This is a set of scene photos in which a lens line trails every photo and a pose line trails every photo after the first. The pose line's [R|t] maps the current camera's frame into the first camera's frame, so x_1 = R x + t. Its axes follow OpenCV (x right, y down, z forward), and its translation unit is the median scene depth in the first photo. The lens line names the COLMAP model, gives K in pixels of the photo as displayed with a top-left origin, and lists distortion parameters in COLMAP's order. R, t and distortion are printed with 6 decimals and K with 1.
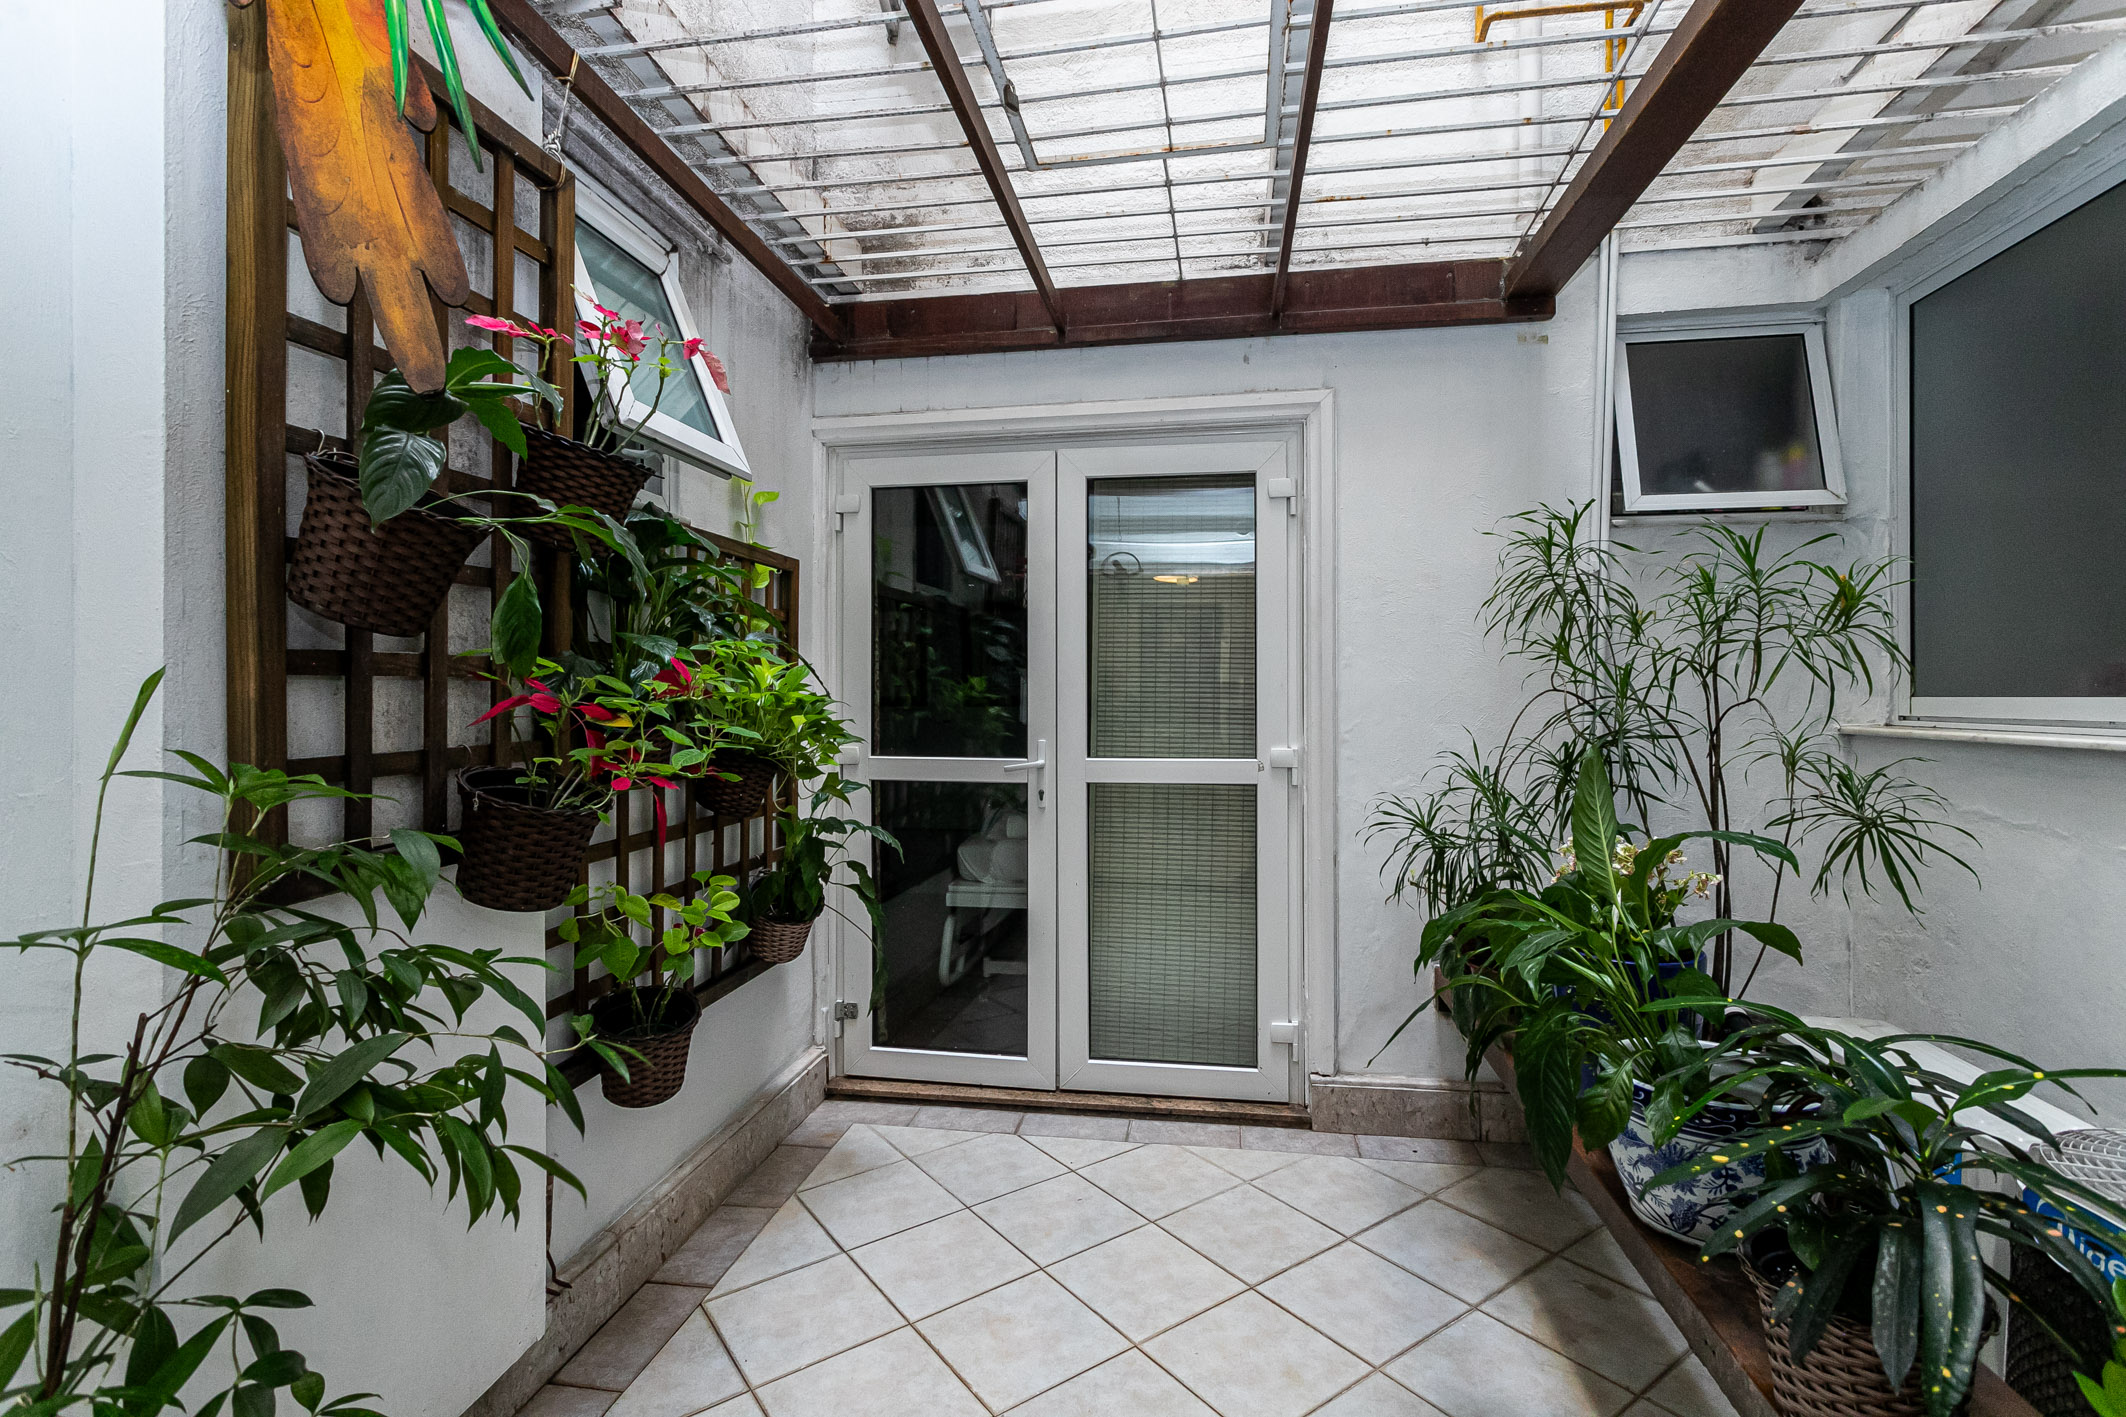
lens RADIAL K [[1004.9, 0, 1063.7], [0, 1004.9, 702.8], [0, 0, 1]] dist [0.000931, 0.001101]
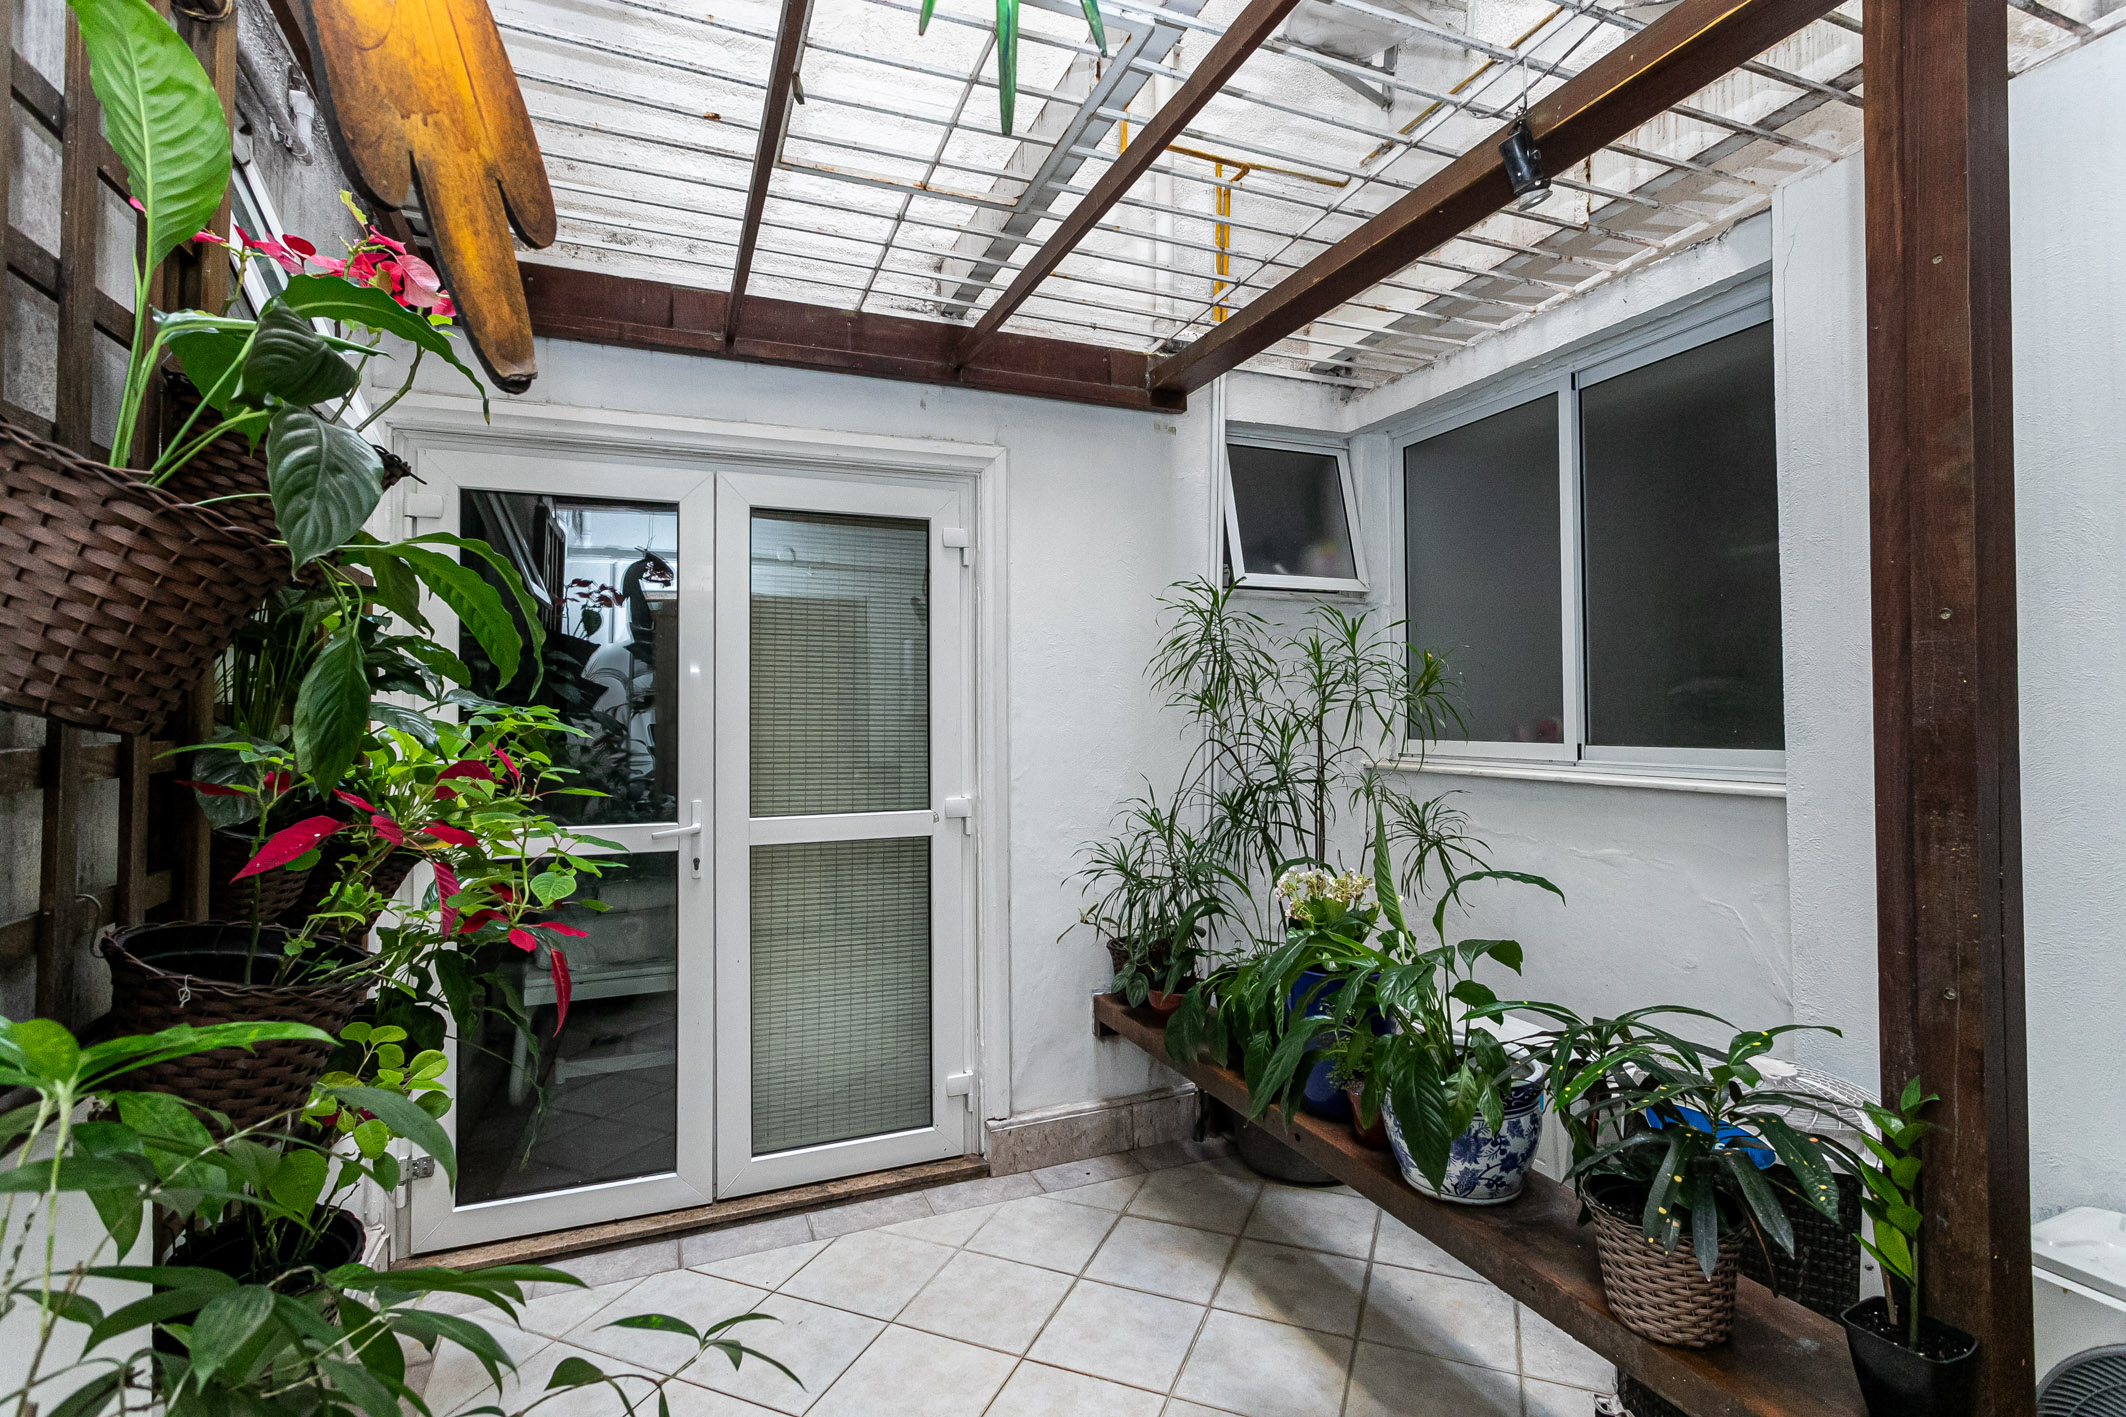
lens RADIAL K [[1004.9, 0, 1063.7], [0, 1004.9, 702.8], [0, 0, 1]] dist [0.000931, 0.001101]
pose [[0.849336, 0.002396, 0.527847, -0.226374], [0.008912, 0.999782, -0.018878, -0.030305], [-0.527778, 0.020738, 0.849129, 0.097936]]
